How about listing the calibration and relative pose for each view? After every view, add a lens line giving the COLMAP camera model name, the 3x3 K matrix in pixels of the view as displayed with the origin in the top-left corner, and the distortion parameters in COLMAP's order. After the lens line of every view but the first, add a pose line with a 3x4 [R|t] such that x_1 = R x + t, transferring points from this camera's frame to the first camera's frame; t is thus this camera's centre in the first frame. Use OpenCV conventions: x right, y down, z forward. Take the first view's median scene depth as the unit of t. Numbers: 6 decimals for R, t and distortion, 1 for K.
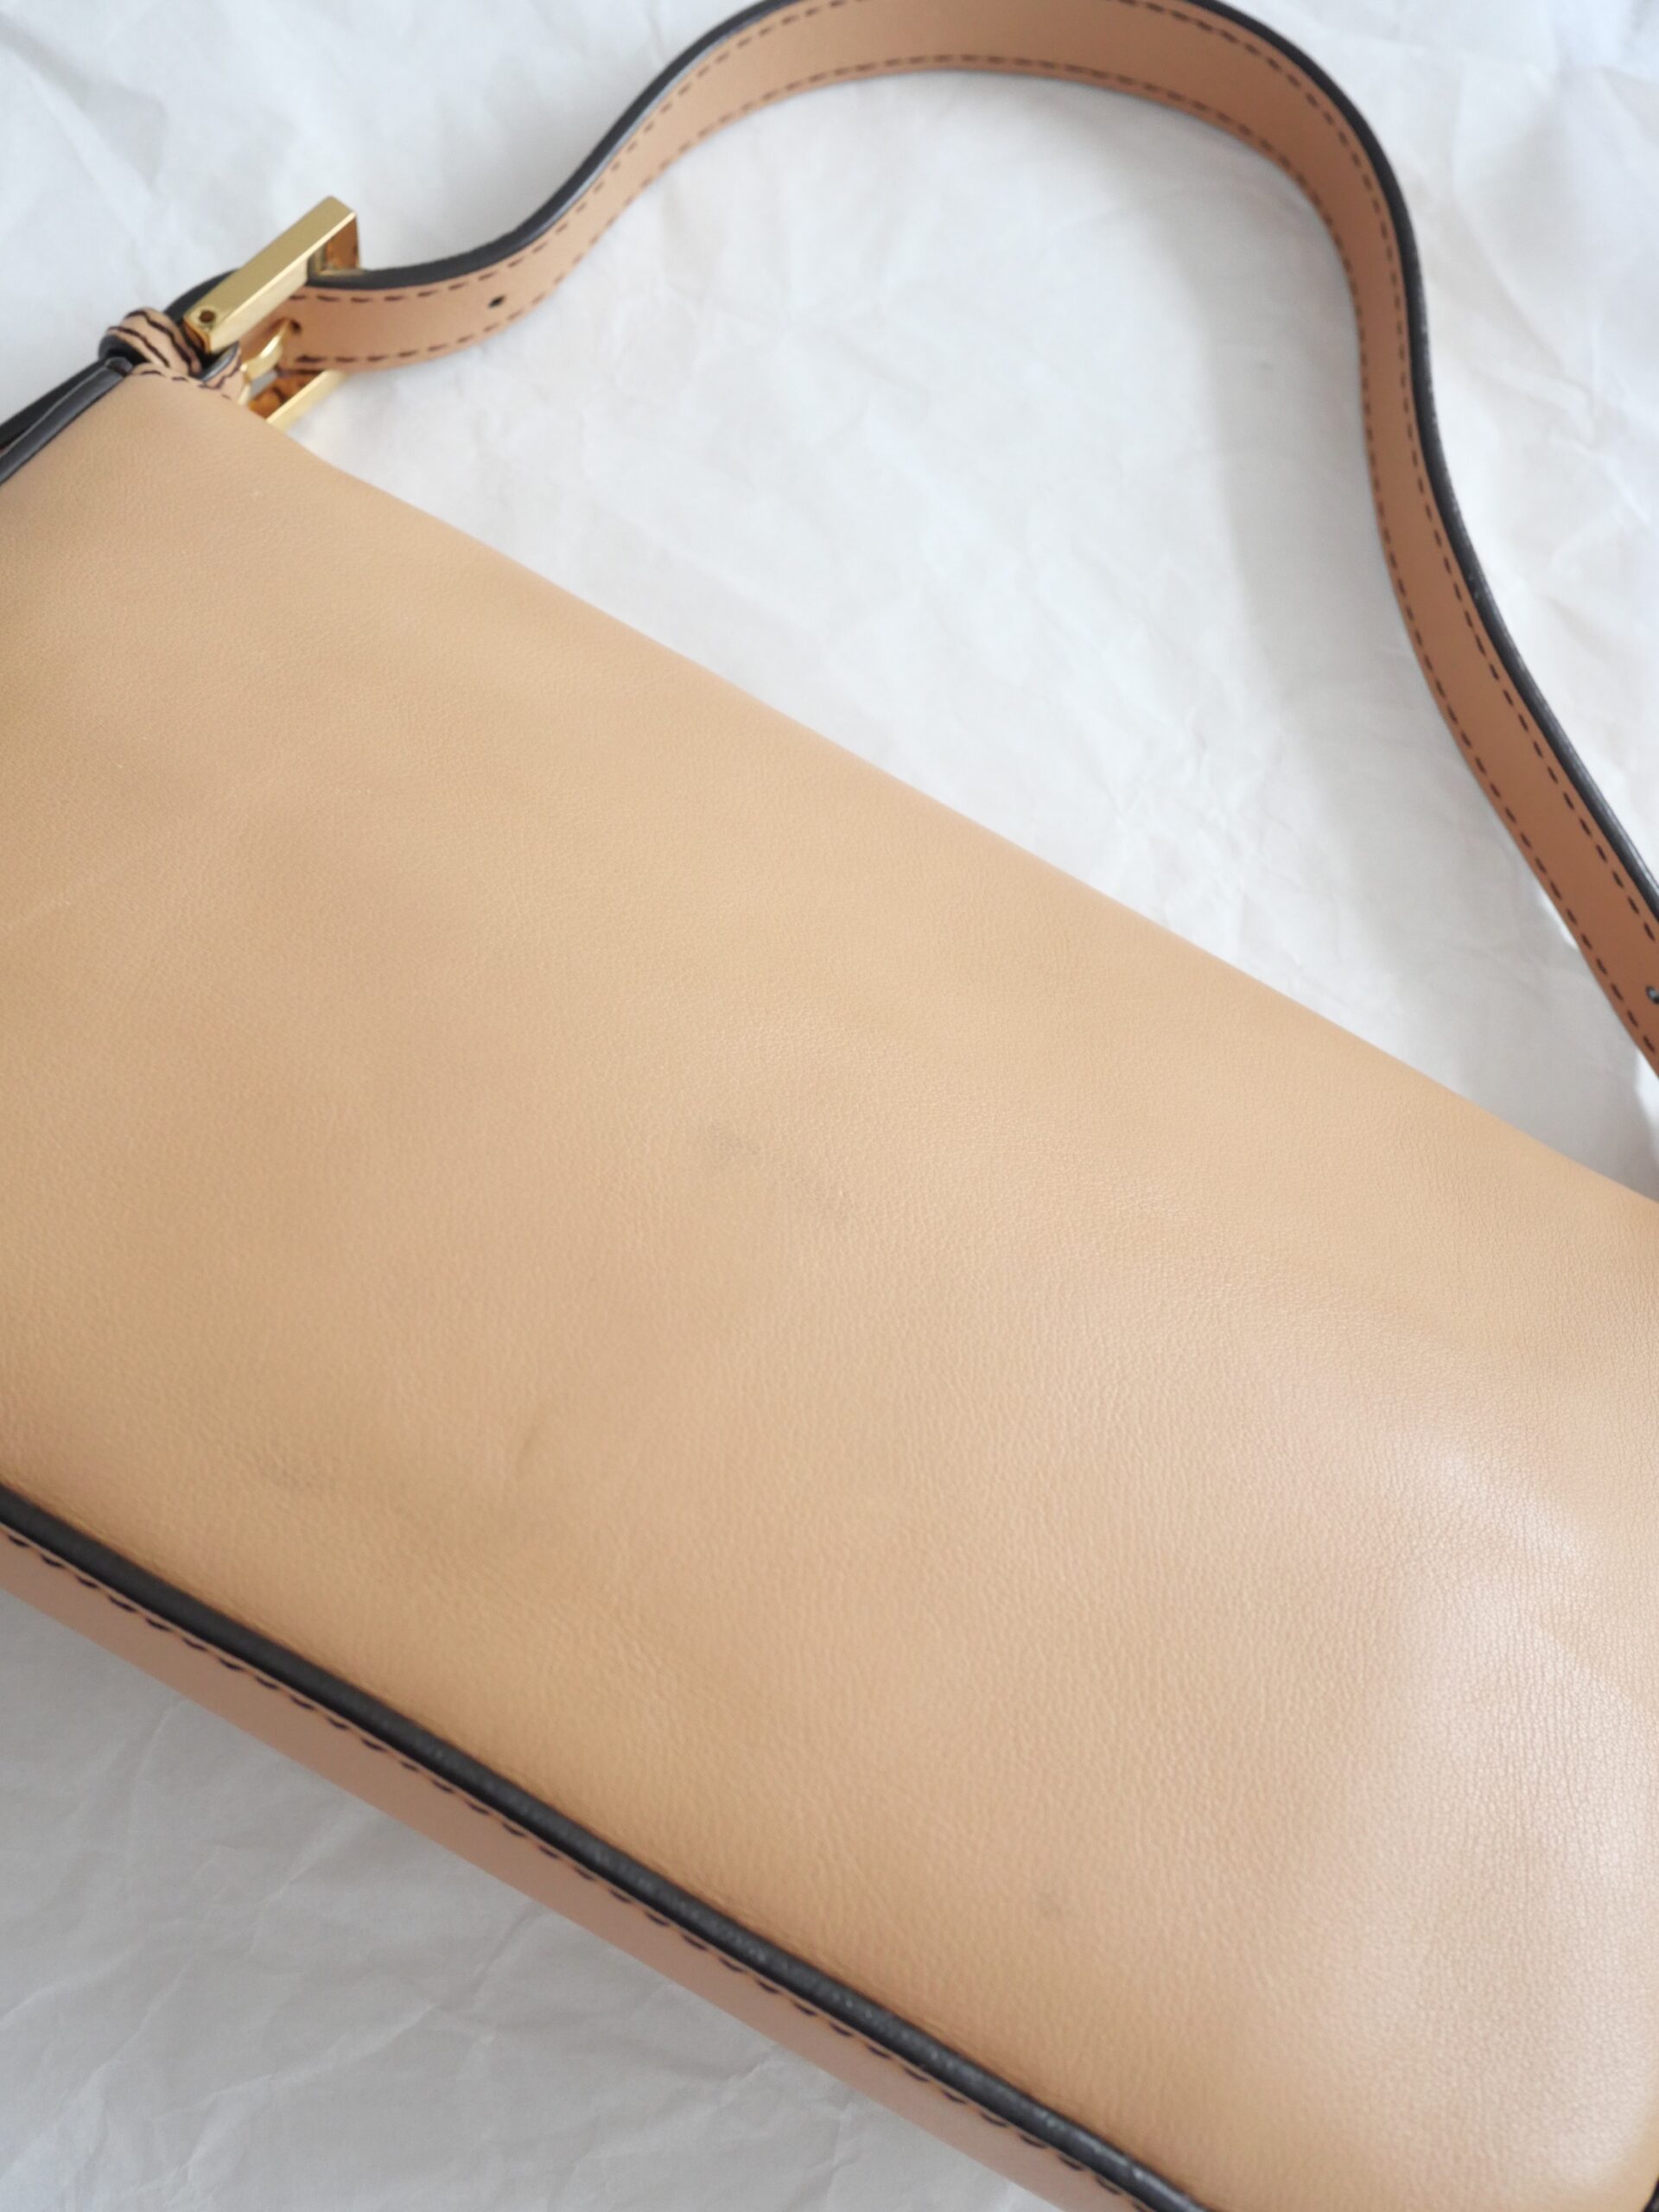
lens RADIAL K [[1925.4, 0, 831.2], [0, 1925.4, 1150.8], [0, 0, 1]] dist [-0.014816, 0.026673]
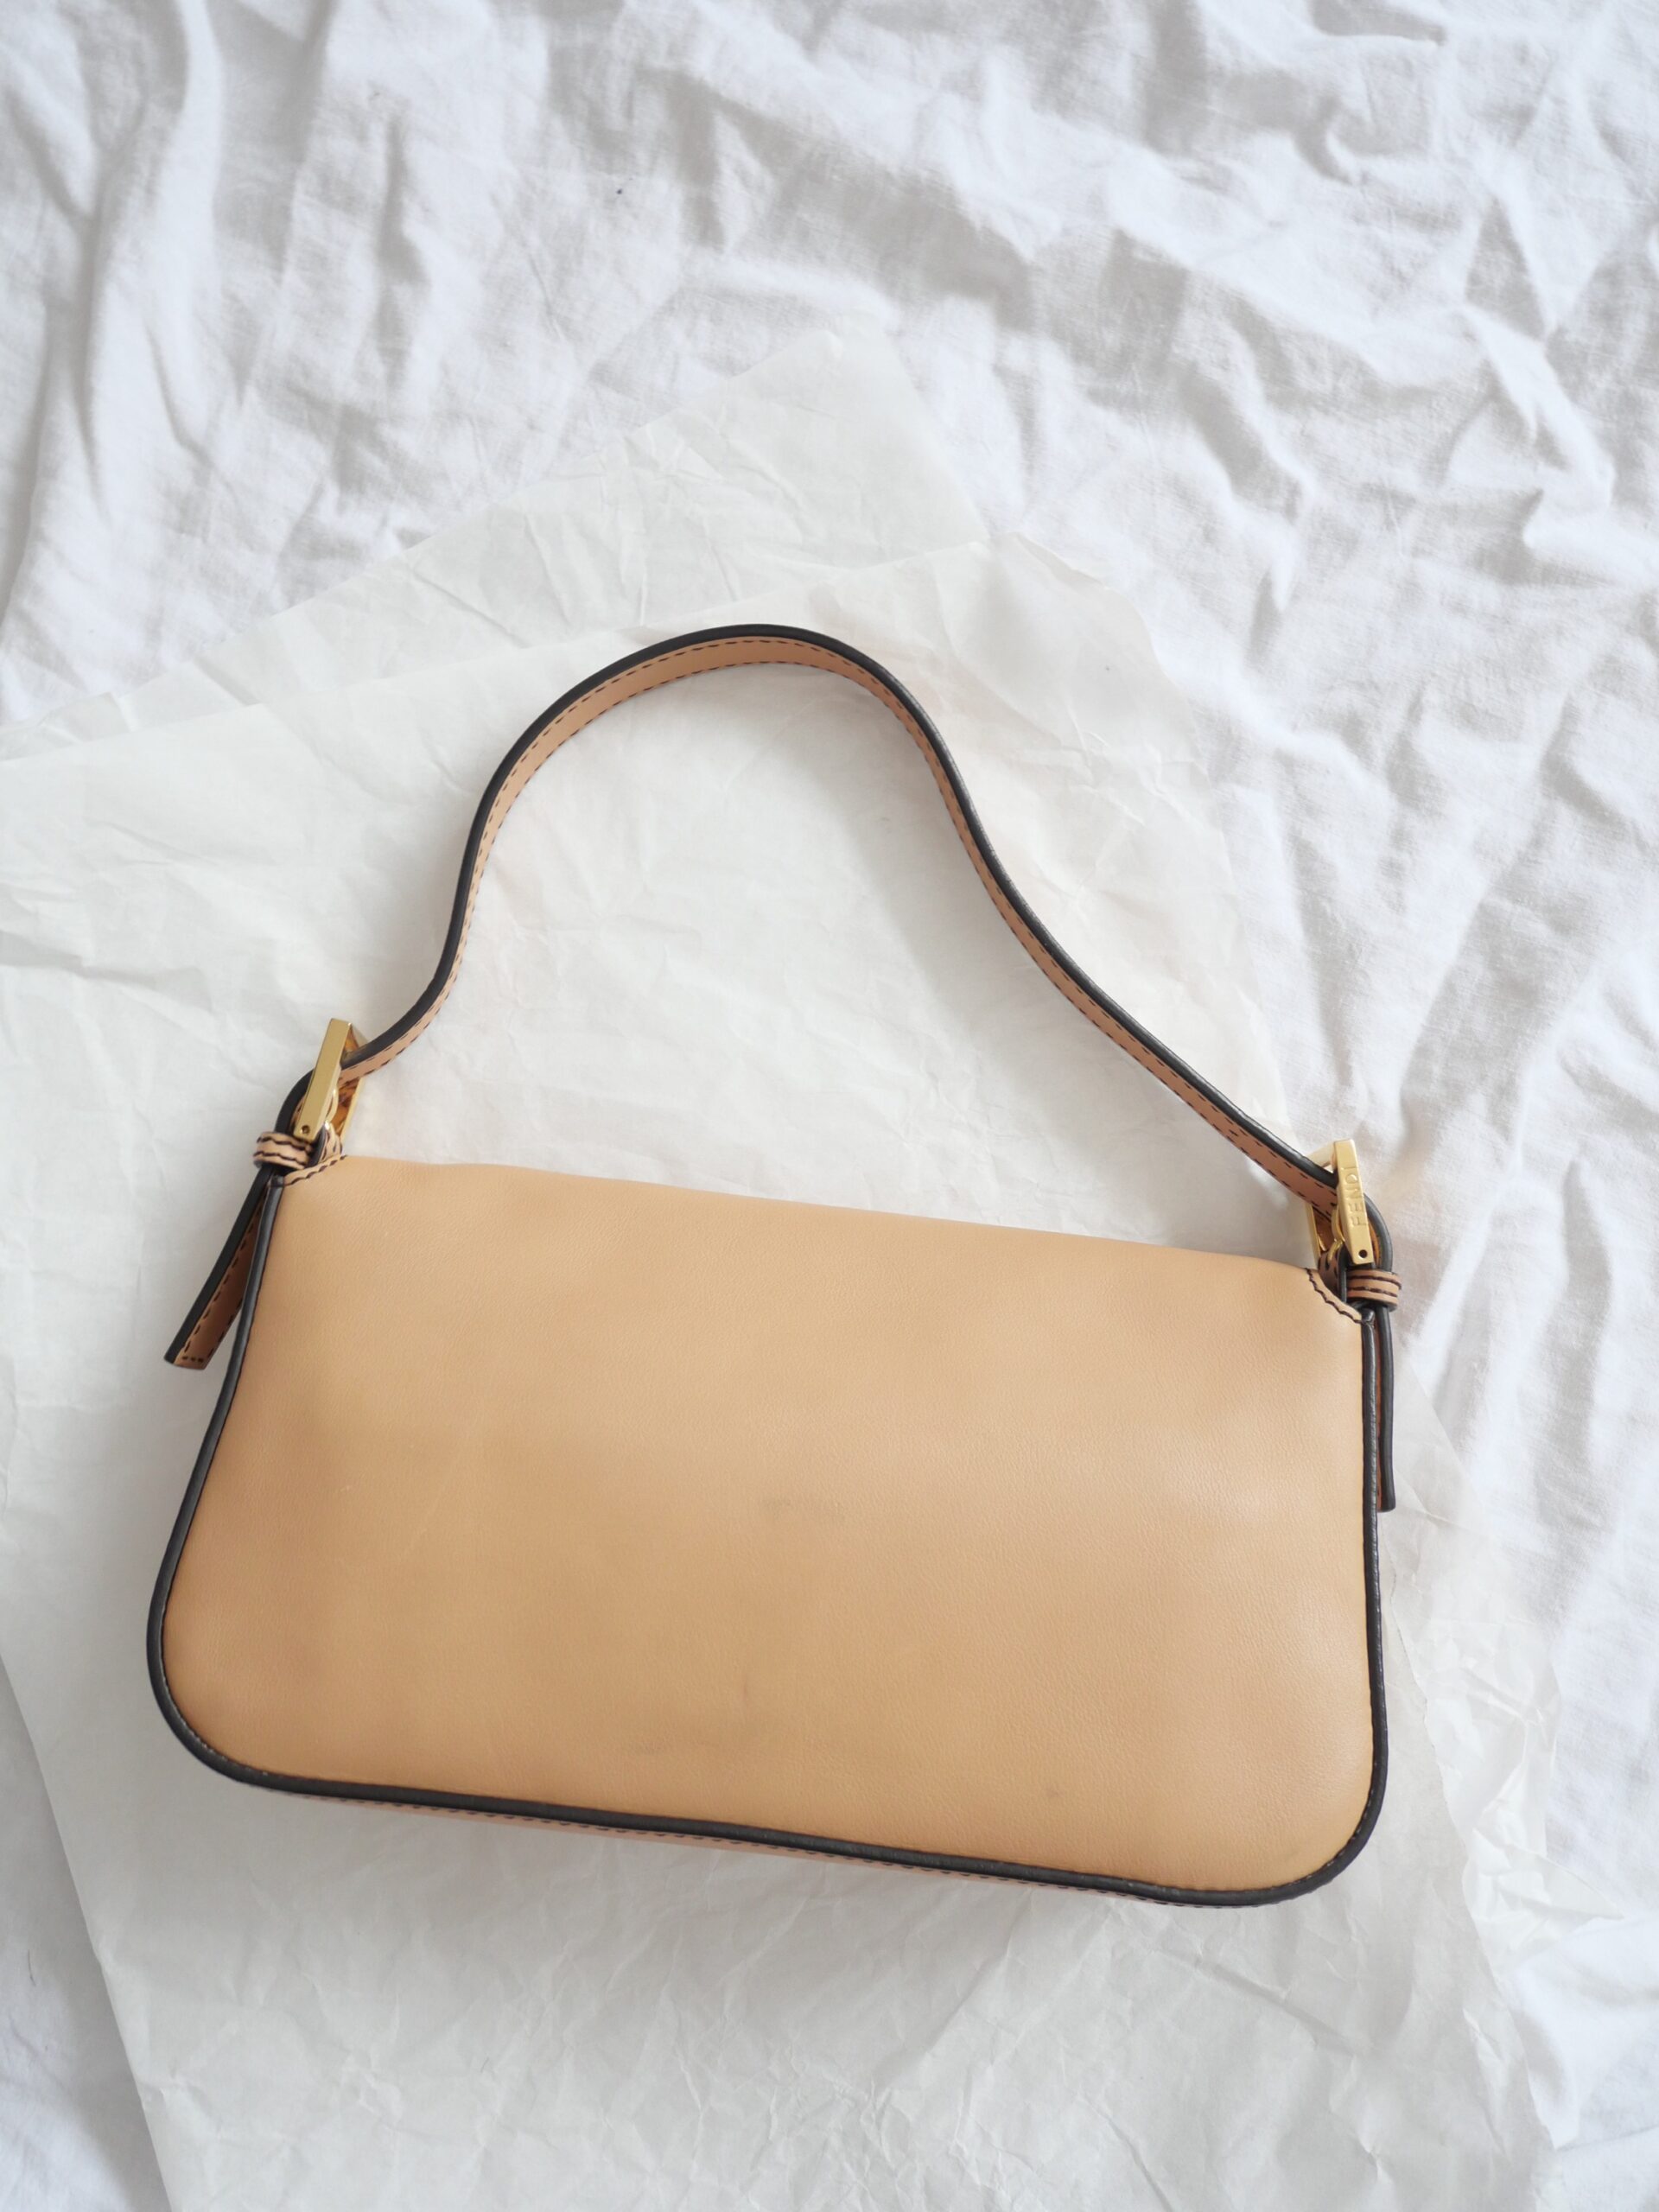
lens RADIAL K [[1925.4, 0, 852.8], [0, 1925.4, 1168.9], [0, 0, 1]] dist [-0.014816, 0.026673]
pose [[0.922719, -0.380531, -0.061530, 0.201625], [0.385157, 0.903669, 0.187182, -0.482648], [-0.015626, -0.196415, 0.980396, -0.646028]]
